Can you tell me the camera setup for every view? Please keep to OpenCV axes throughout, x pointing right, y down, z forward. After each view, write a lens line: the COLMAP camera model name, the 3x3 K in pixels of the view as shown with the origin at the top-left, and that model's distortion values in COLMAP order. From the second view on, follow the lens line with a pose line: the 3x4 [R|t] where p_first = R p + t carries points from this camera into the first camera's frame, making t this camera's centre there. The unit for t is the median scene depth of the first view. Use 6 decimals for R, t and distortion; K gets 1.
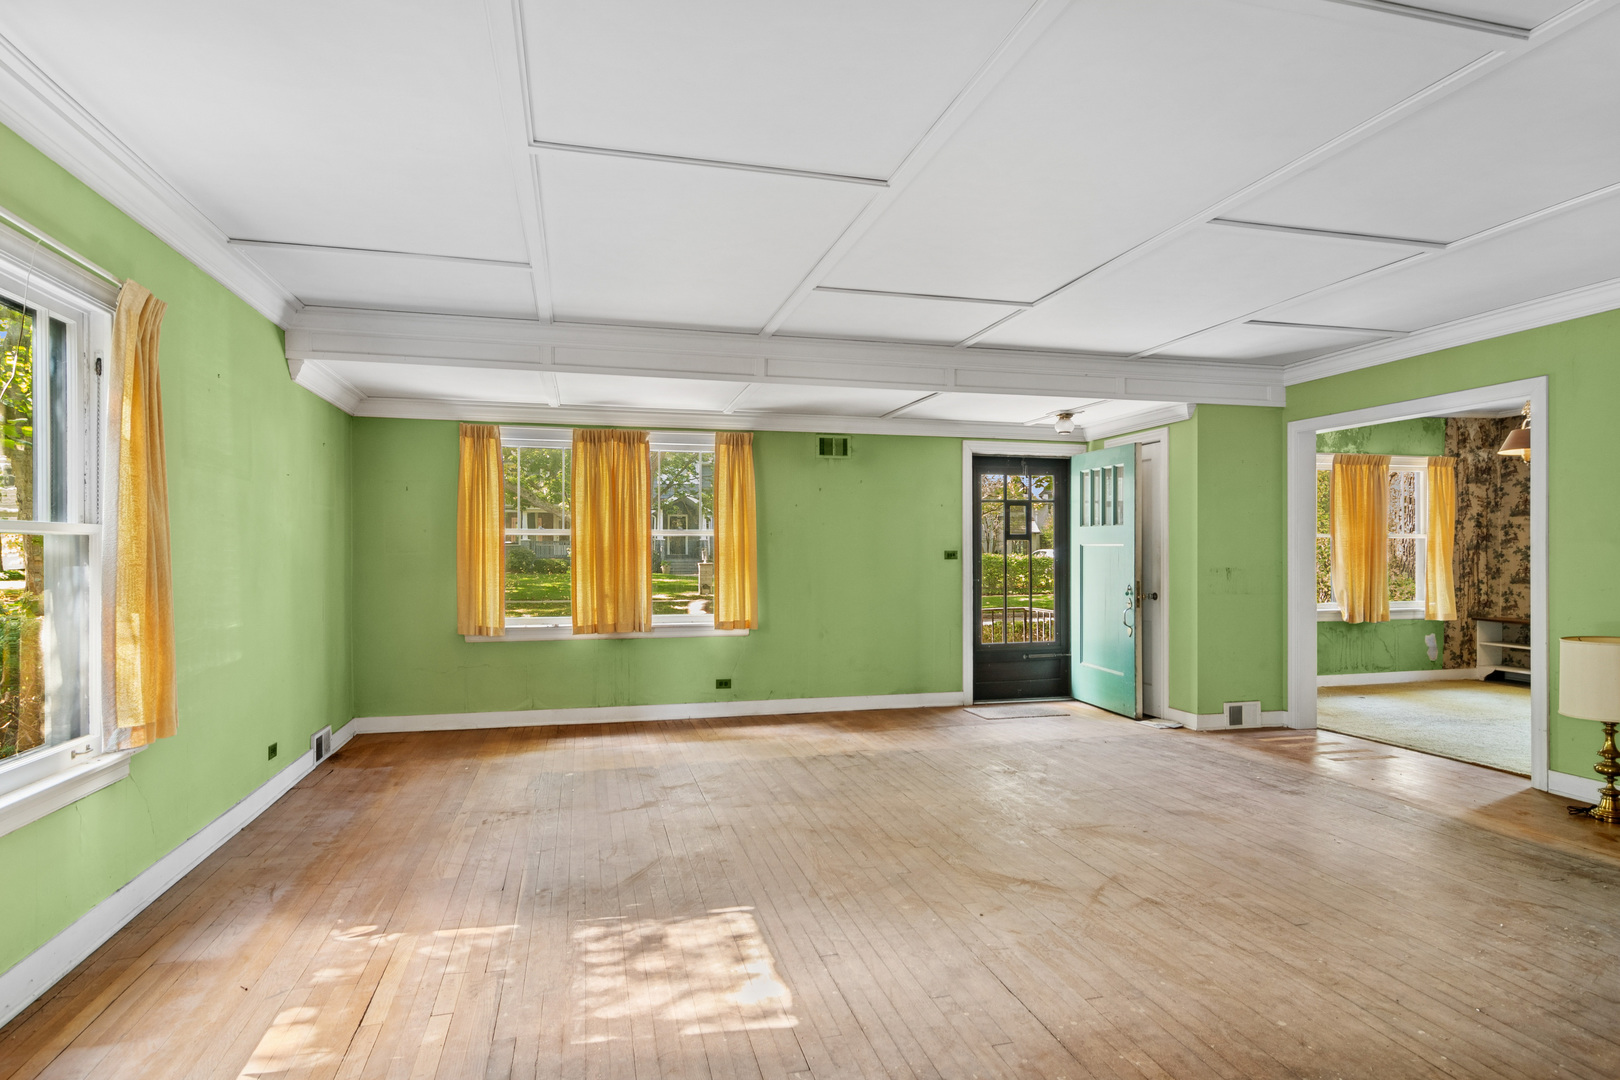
lens RADIAL K [[869.5, 0, 811.0], [0, 869.5, 544.4], [0, 0, 1]] dist [0.002188, 0.000753]
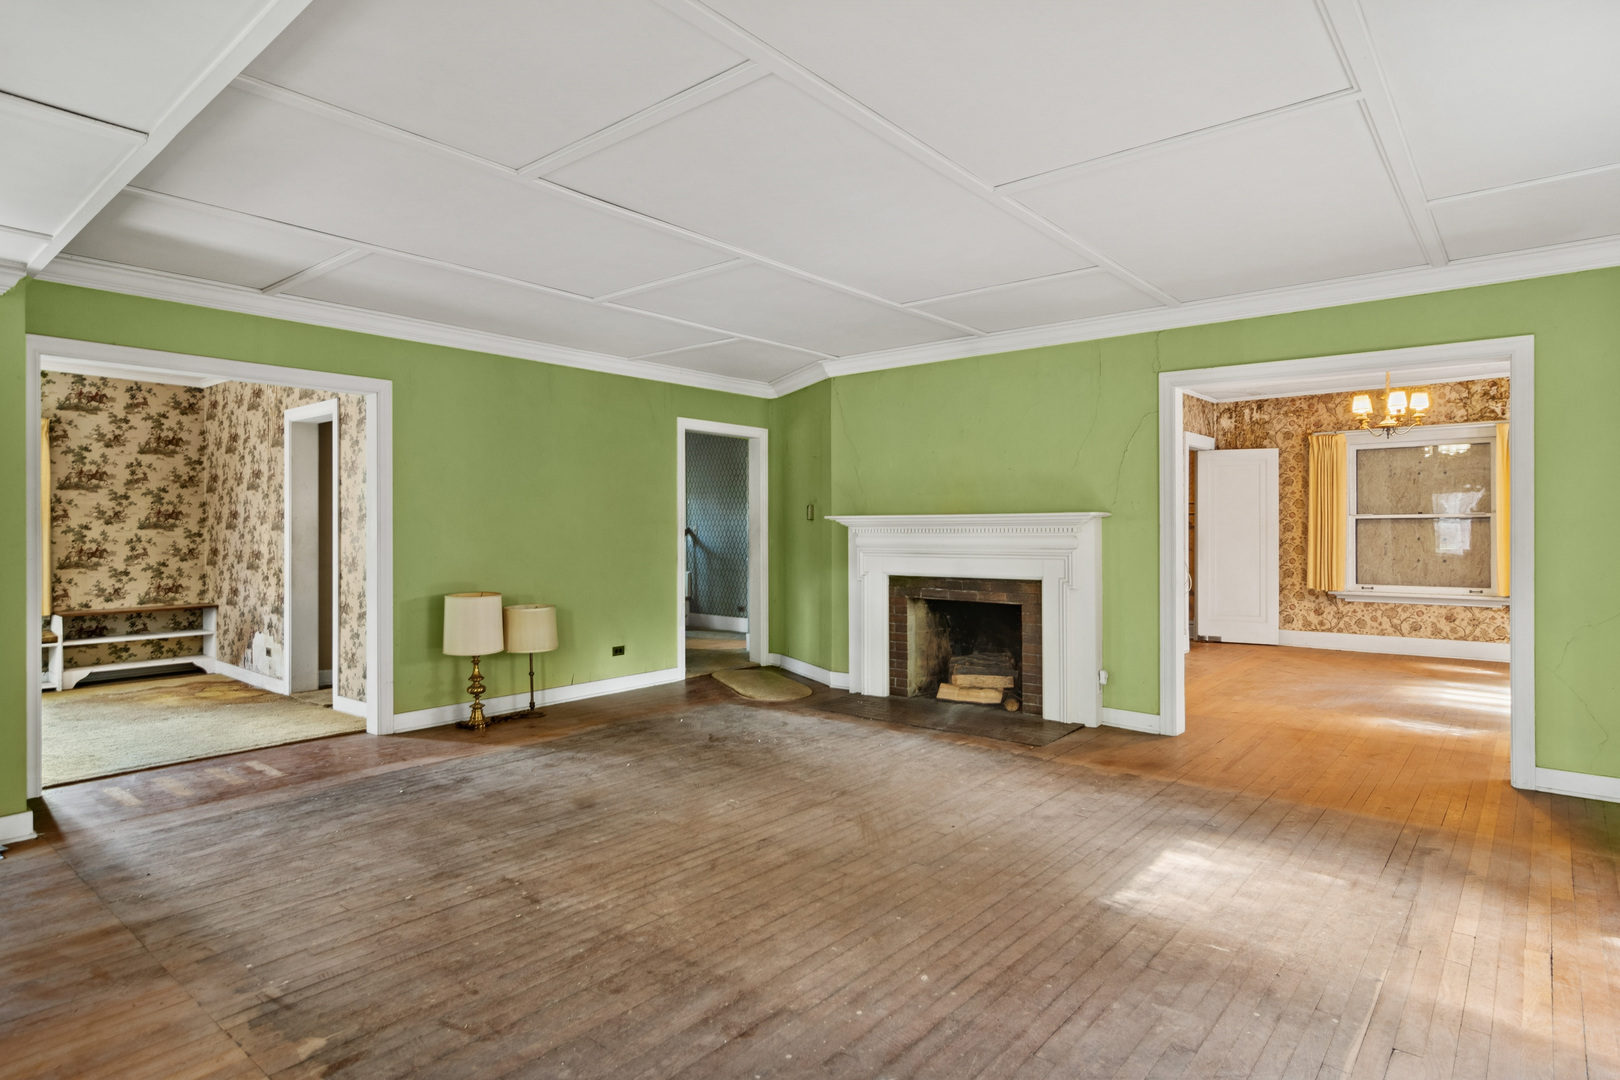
lens RADIAL K [[869.5, 0, 807.3], [0, 869.5, 533.6], [0, 0, 1]] dist [0.002188, 0.000753]
pose [[-0.569522, -0.001339, 0.821975, -0.558035], [-0.002137, 0.999998, 0.000148, 0.013068], [-0.821973, -0.001673, -0.569524, 1.511046]]
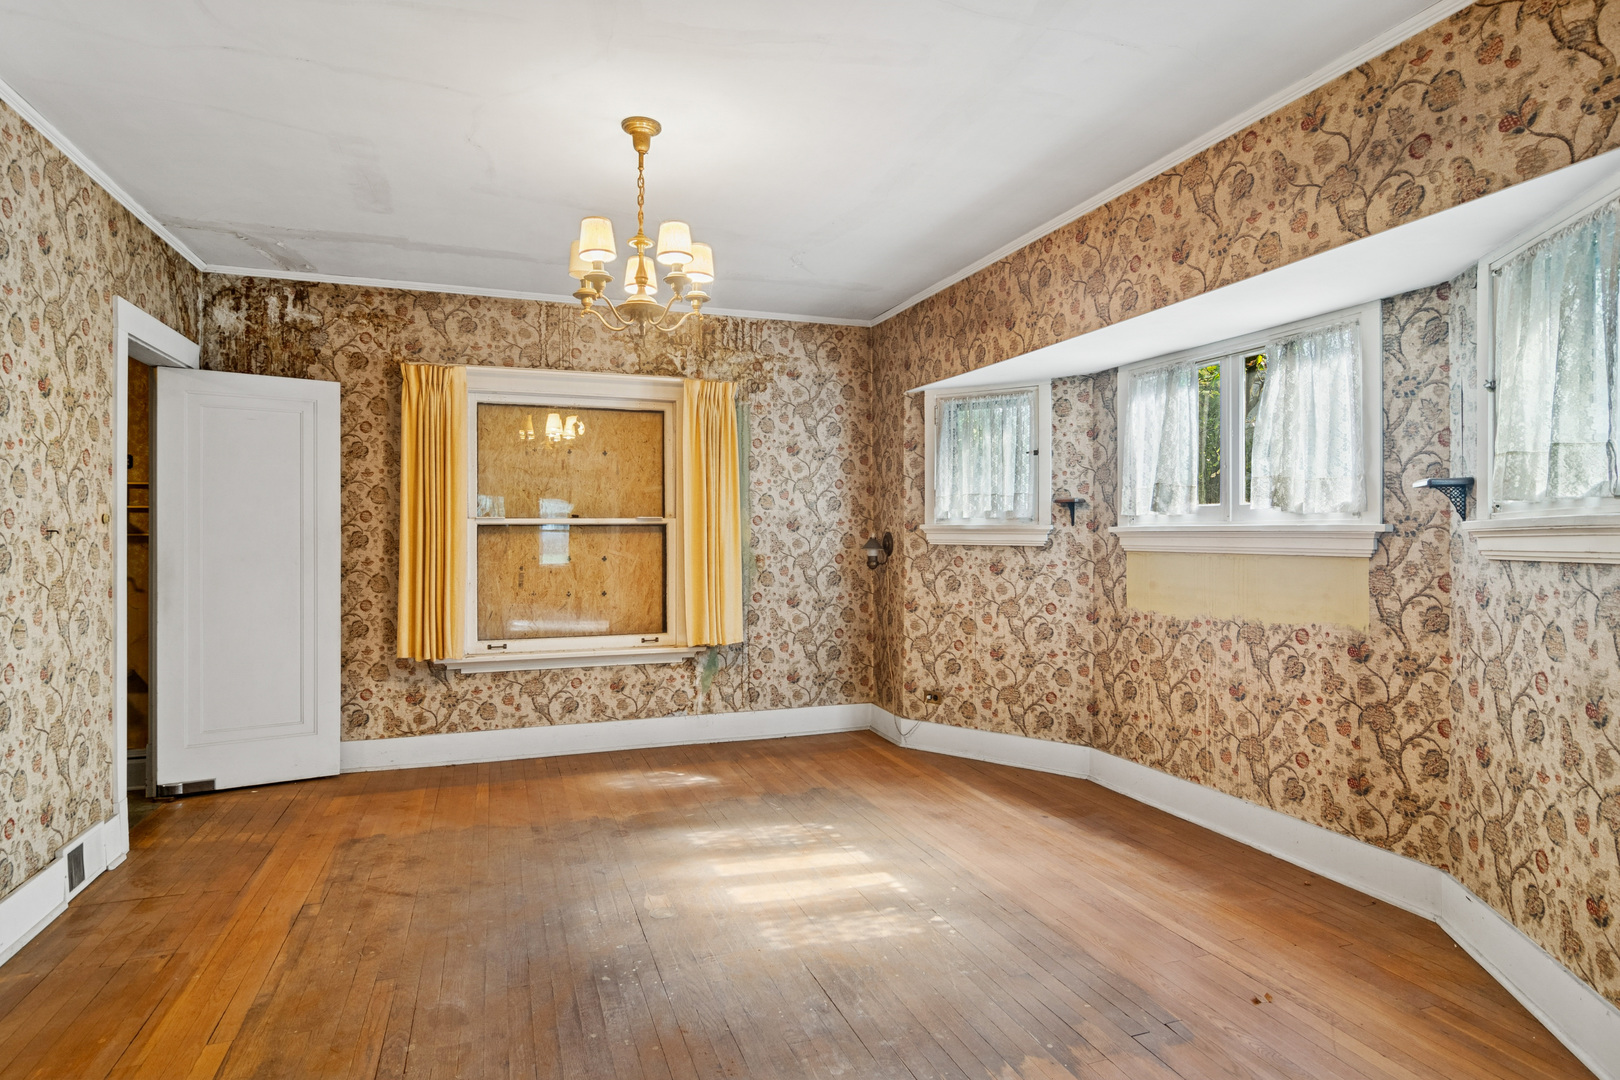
lens RADIAL K [[869.5, 0, 810.4], [0, 869.5, 532.9], [0, 0, 1]] dist [0.002188, 0.000753]
pose [[-0.996283, 0.002977, -0.086086, -0.554945], [0.003847, 0.999943, -0.009949, 0.013001], [0.086051, -0.010243, -0.996238, 1.505747]]
